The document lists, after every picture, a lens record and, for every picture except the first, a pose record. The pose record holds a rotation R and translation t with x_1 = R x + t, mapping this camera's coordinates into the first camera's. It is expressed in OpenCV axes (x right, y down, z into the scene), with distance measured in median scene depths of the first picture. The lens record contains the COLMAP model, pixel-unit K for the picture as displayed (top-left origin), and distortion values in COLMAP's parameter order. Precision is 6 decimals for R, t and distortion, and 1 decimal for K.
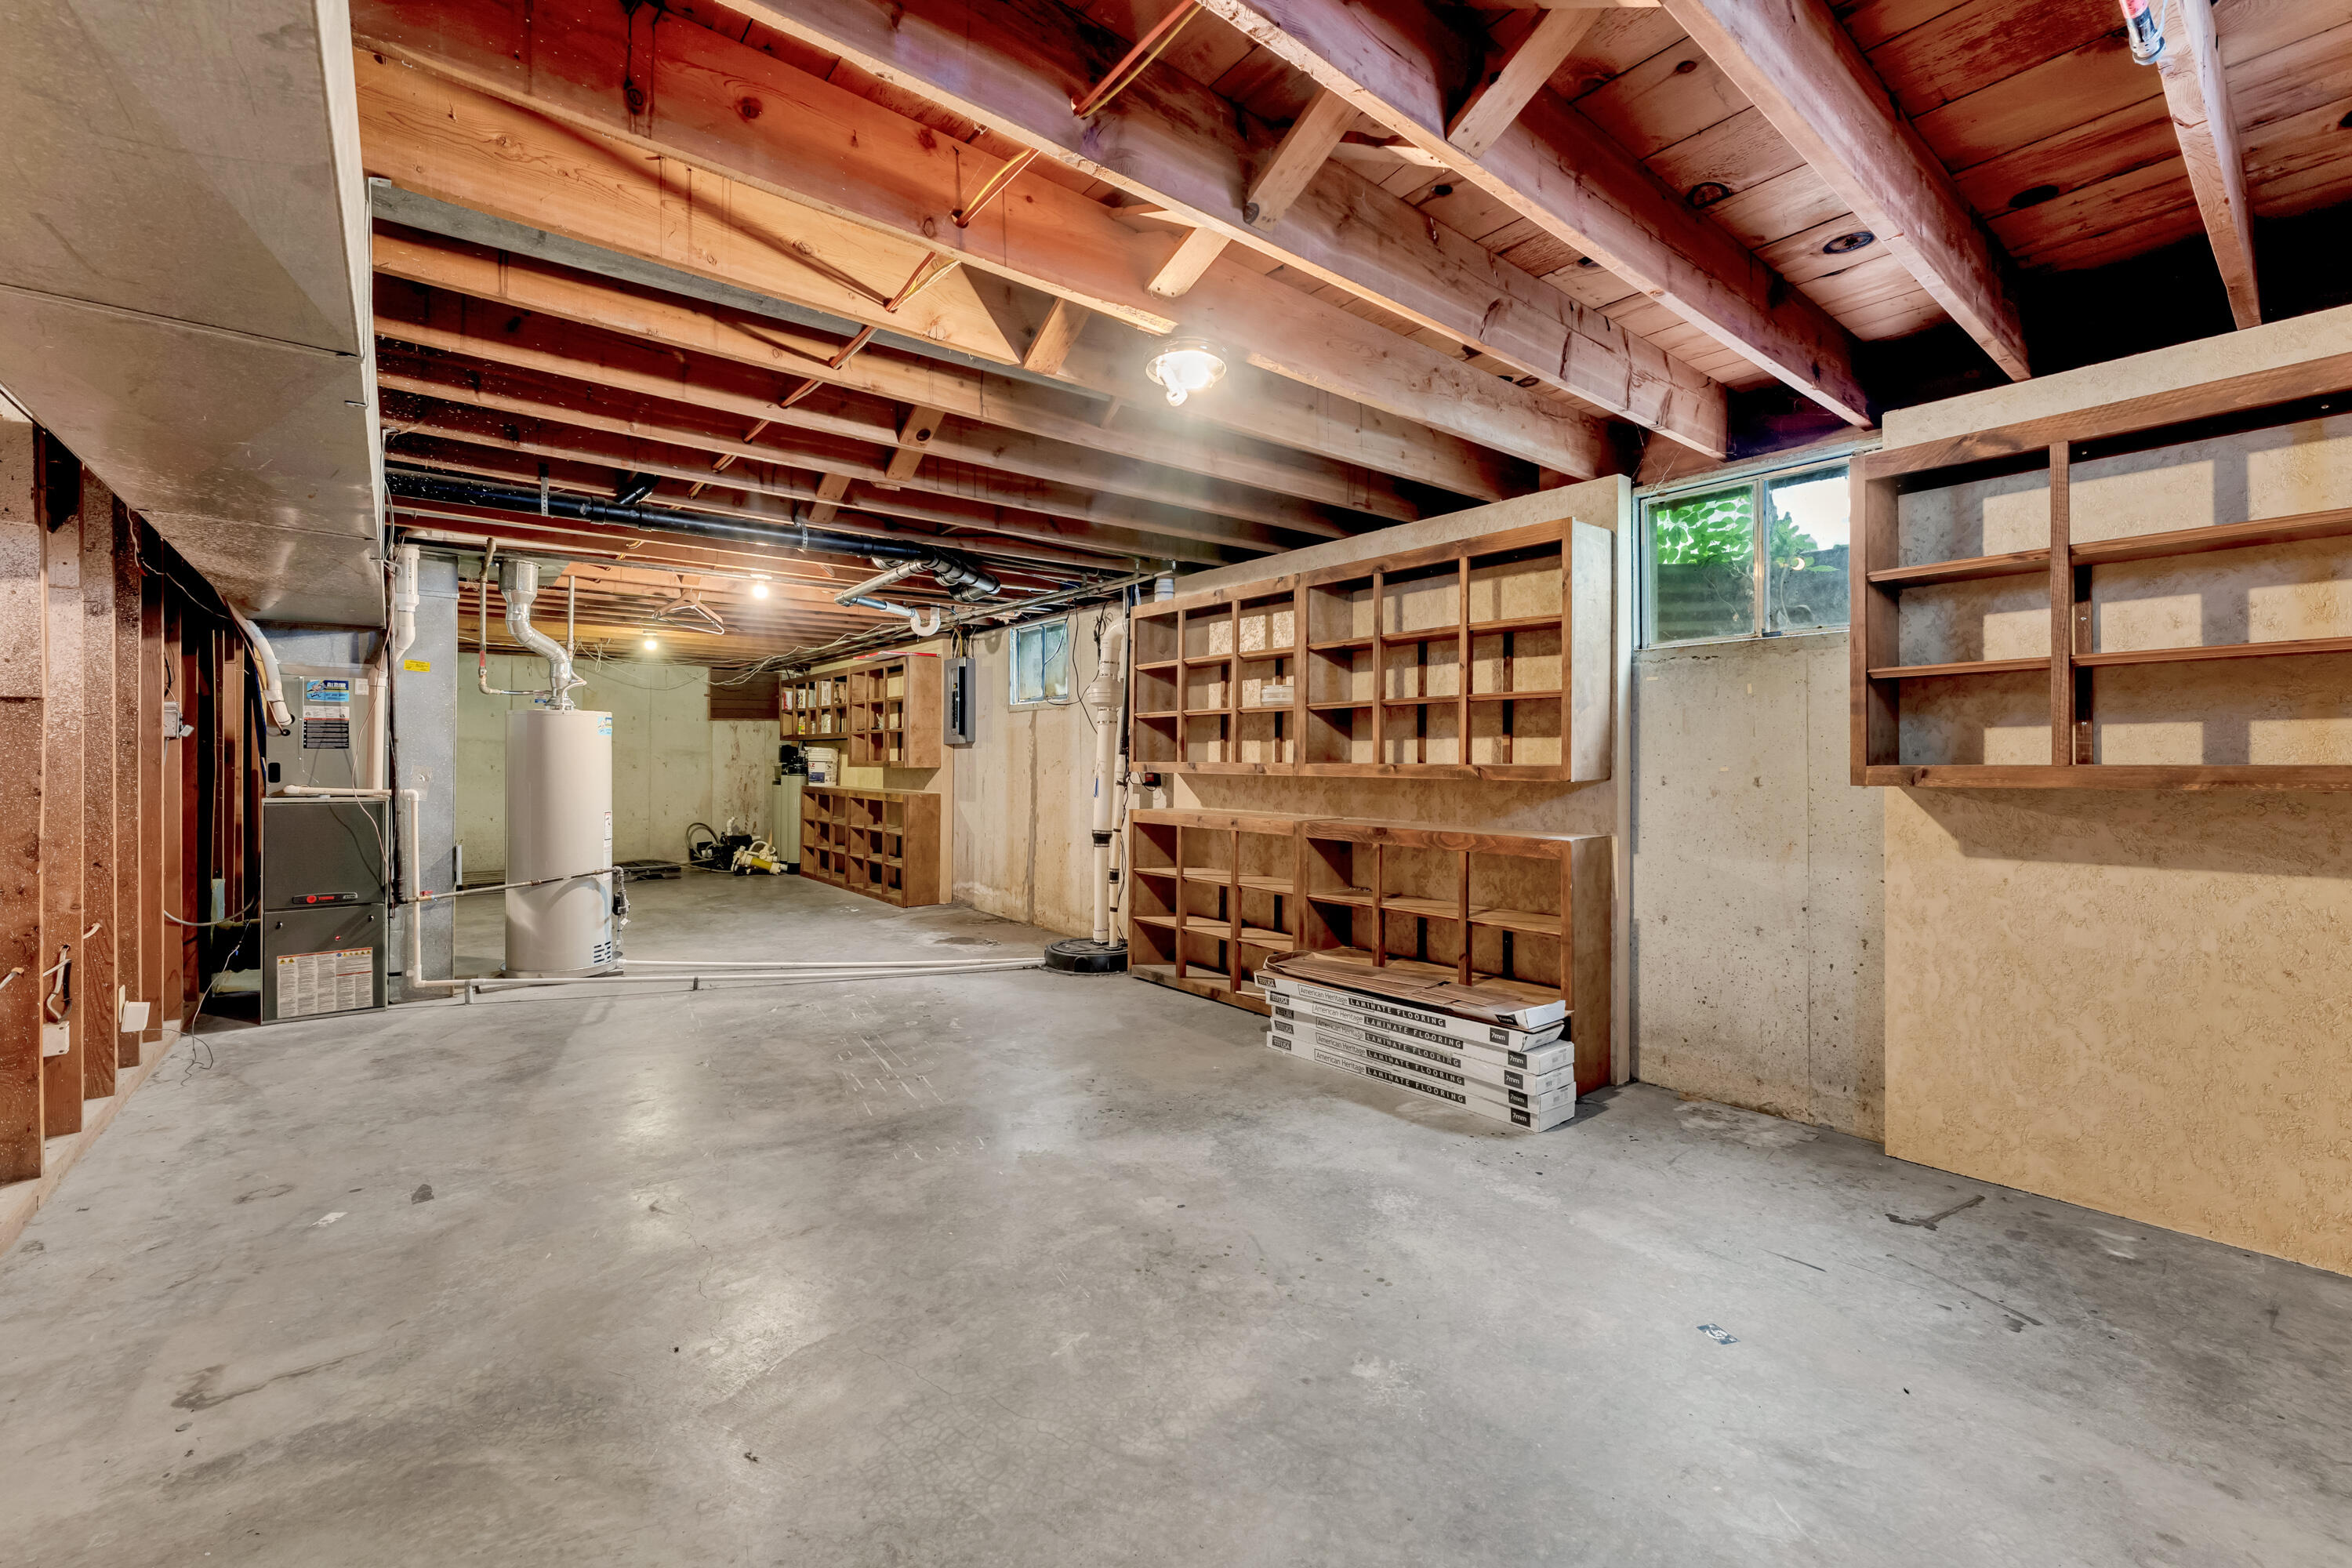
lens RADIAL K [[964.9, 0, 1175.2], [0, 964.9, 769.3], [0, 0, 1]] dist [-0.000252, -0.000278]
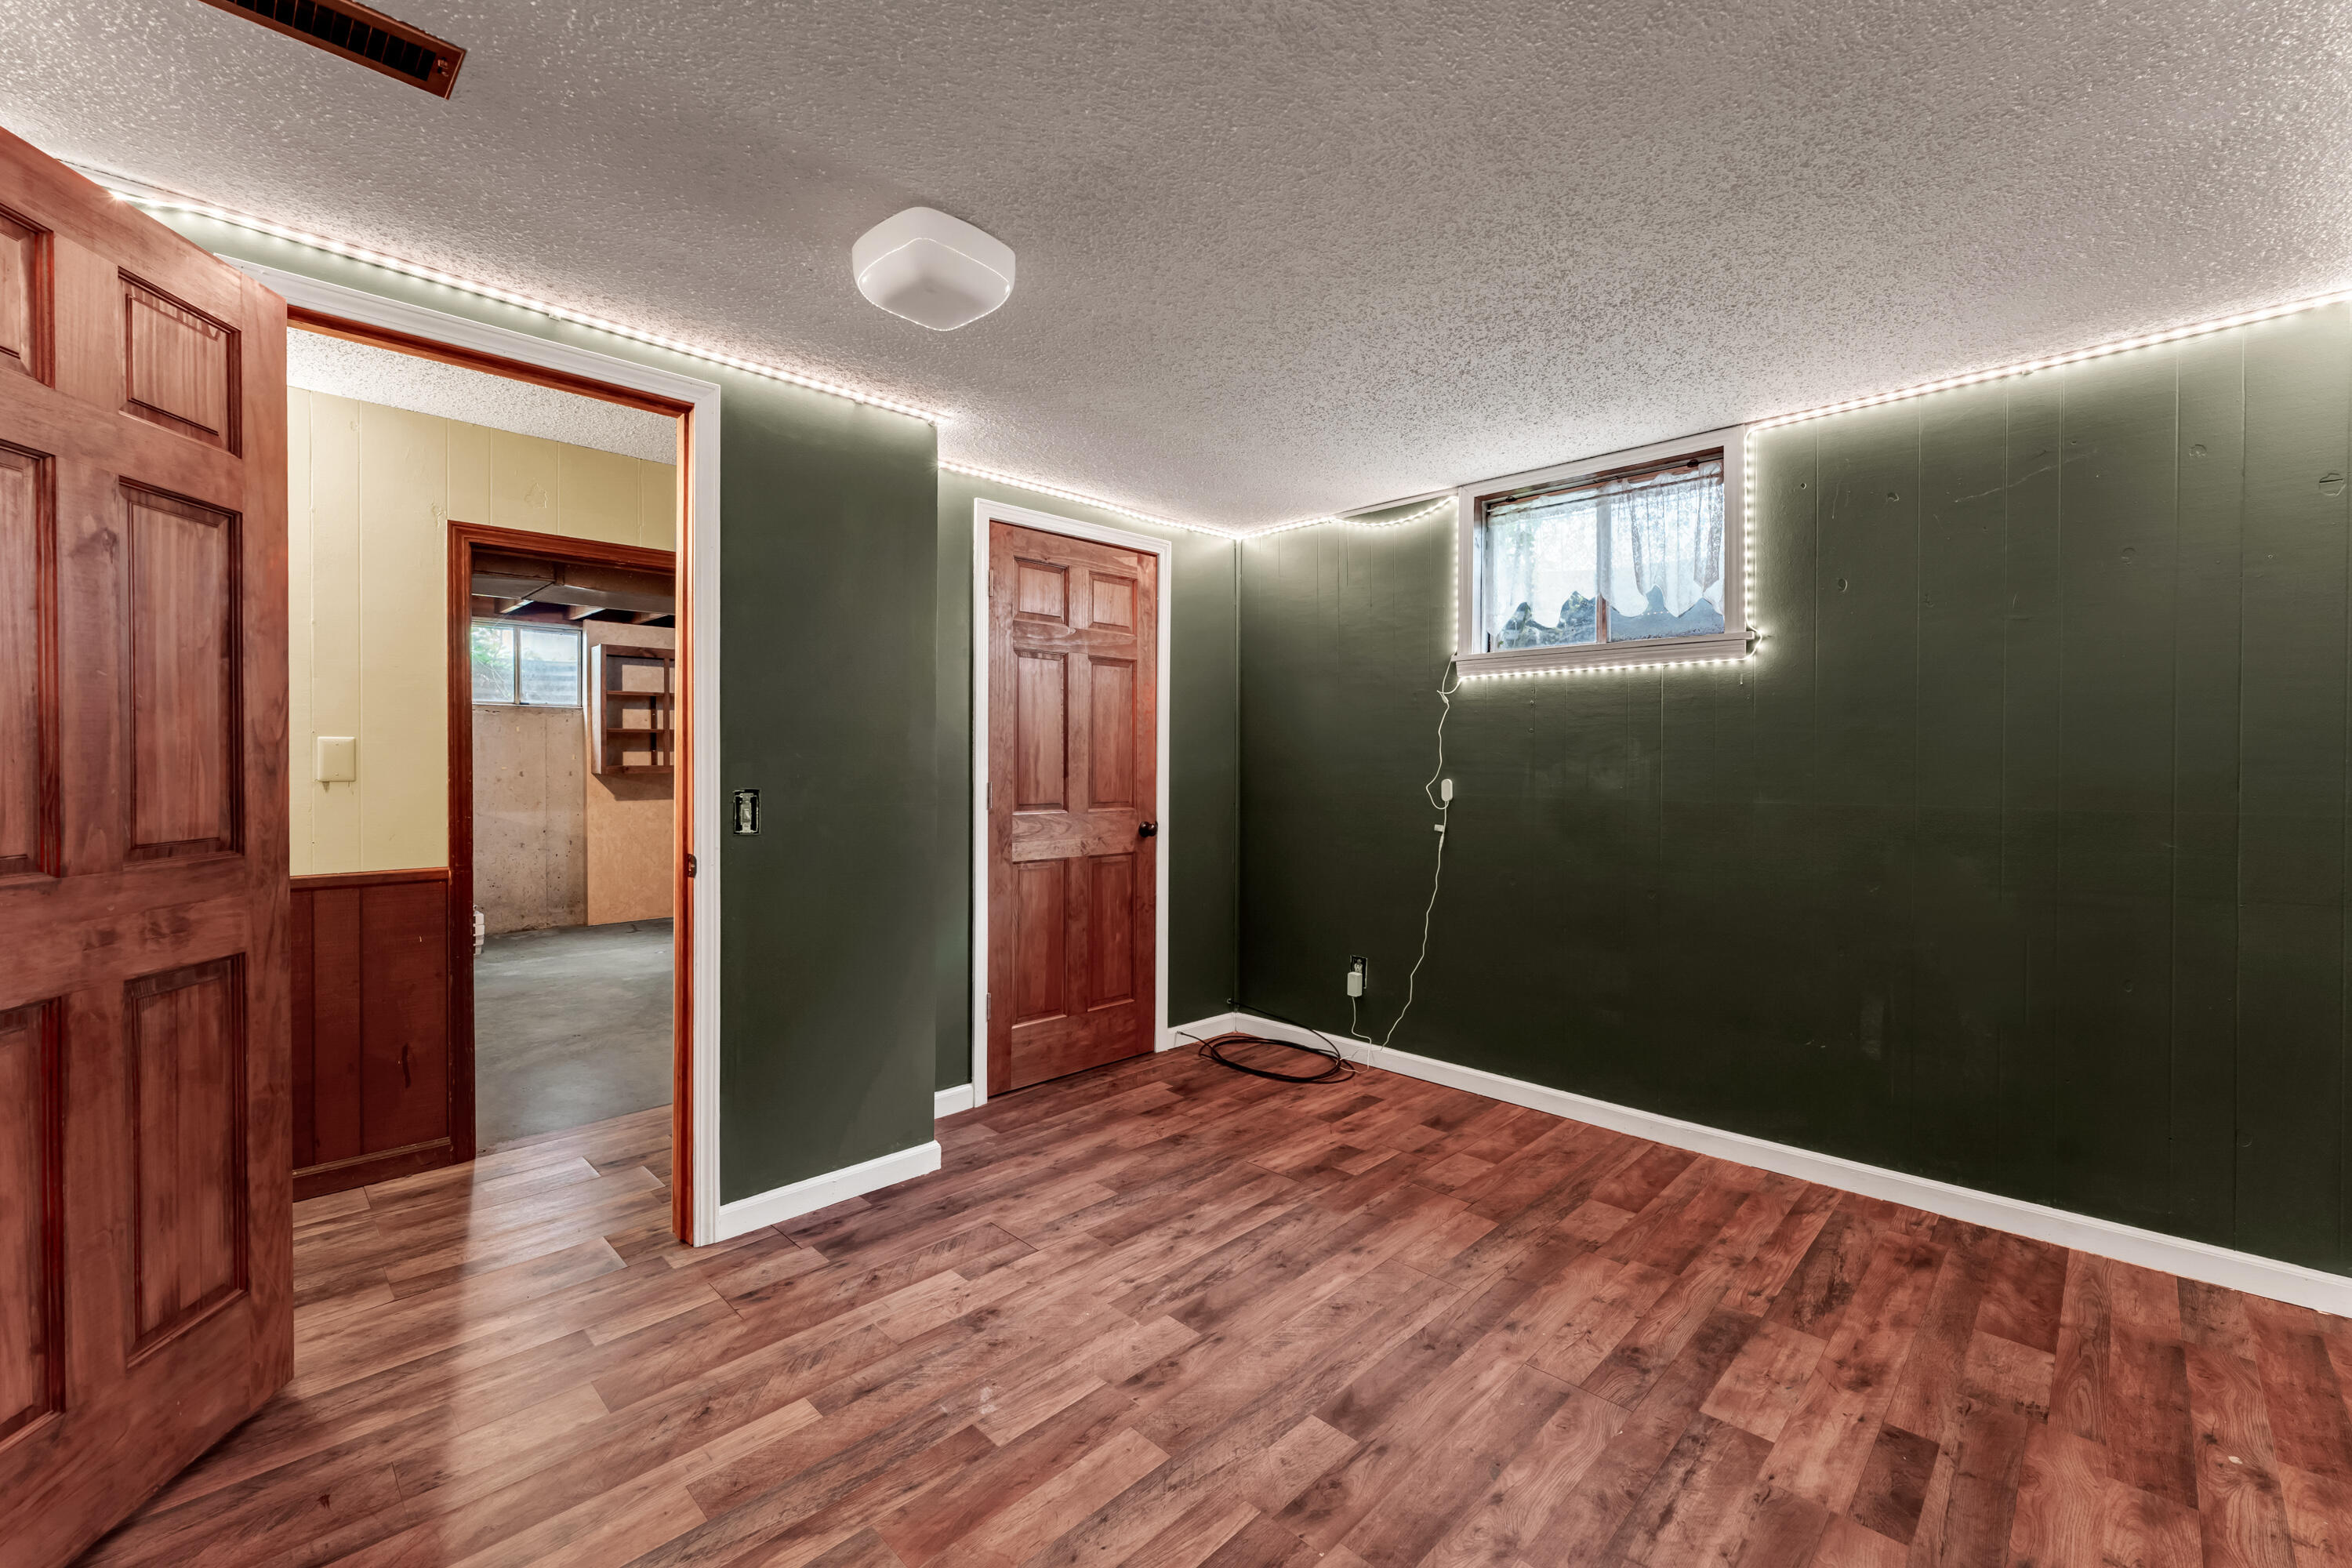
lens RADIAL K [[964.9, 0, 1170.5], [0, 964.9, 776.1], [0, 0, 1]] dist [-0.000252, -0.000278]
pose [[-0.120654, -0.011233, 0.992631, -1.906889], [0.006415, 0.999906, 0.012096, 0.001844], [-0.992674, 0.007828, -0.120571, -0.168951]]
